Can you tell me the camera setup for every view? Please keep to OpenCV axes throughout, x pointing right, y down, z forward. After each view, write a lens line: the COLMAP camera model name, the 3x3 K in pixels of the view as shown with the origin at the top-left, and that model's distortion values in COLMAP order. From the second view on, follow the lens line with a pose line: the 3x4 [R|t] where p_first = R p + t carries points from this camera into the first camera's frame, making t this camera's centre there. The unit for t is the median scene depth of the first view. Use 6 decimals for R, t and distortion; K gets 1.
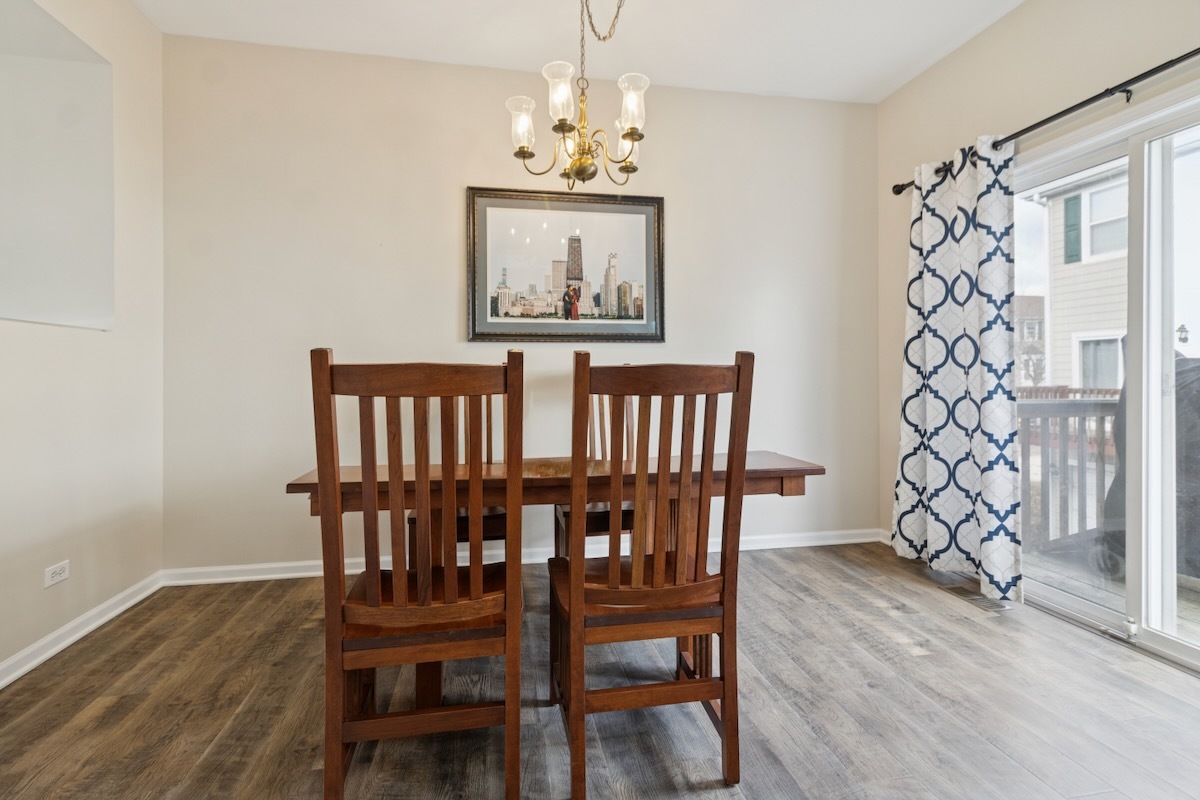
lens RADIAL K [[554.3, 0, 594.1], [0, 554.3, 387.0], [0, 0, 1]] dist [0.002118, 0.000386]
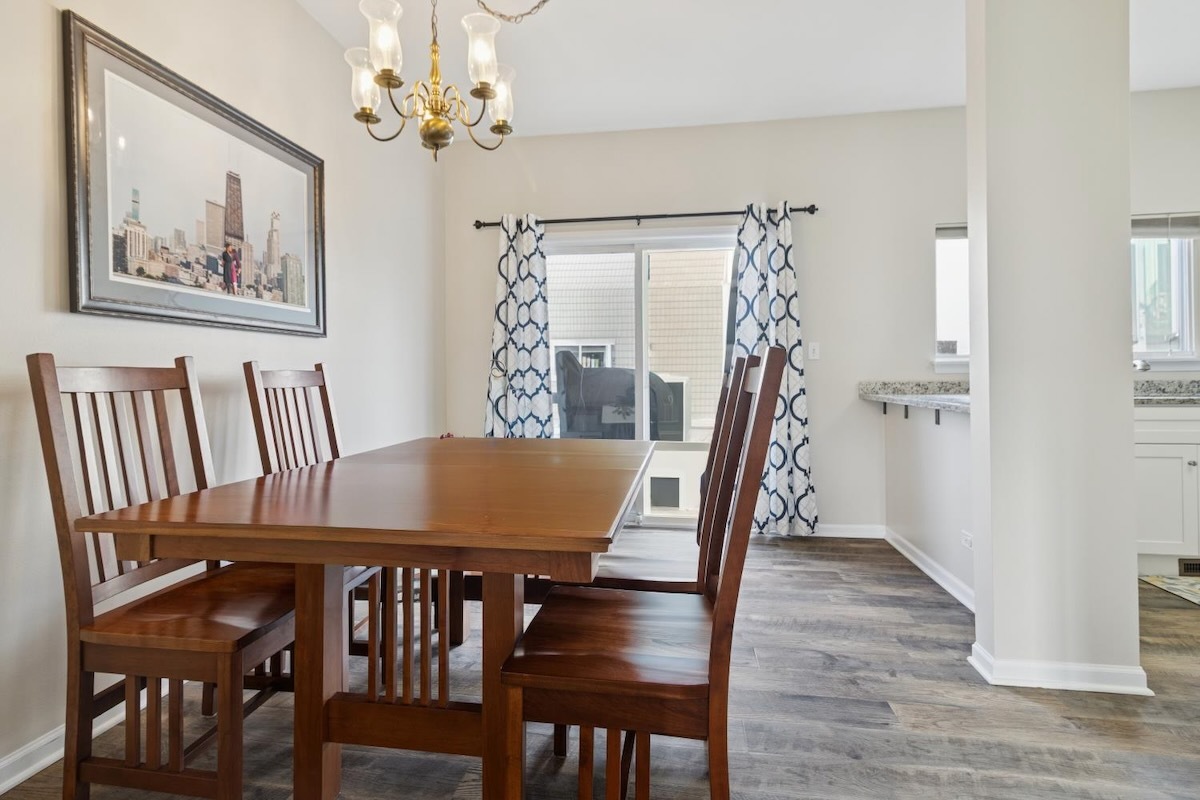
lens RADIAL K [[554.3, 0, 591.0], [0, 554.3, 377.6], [0, 0, 1]] dist [0.002118, 0.000386]
pose [[0.334160, -0.002892, 0.942512, -0.542166], [0.016957, 0.999852, -0.002944, -0.013029], [-0.942364, 0.016966, 0.334159, 0.375711]]
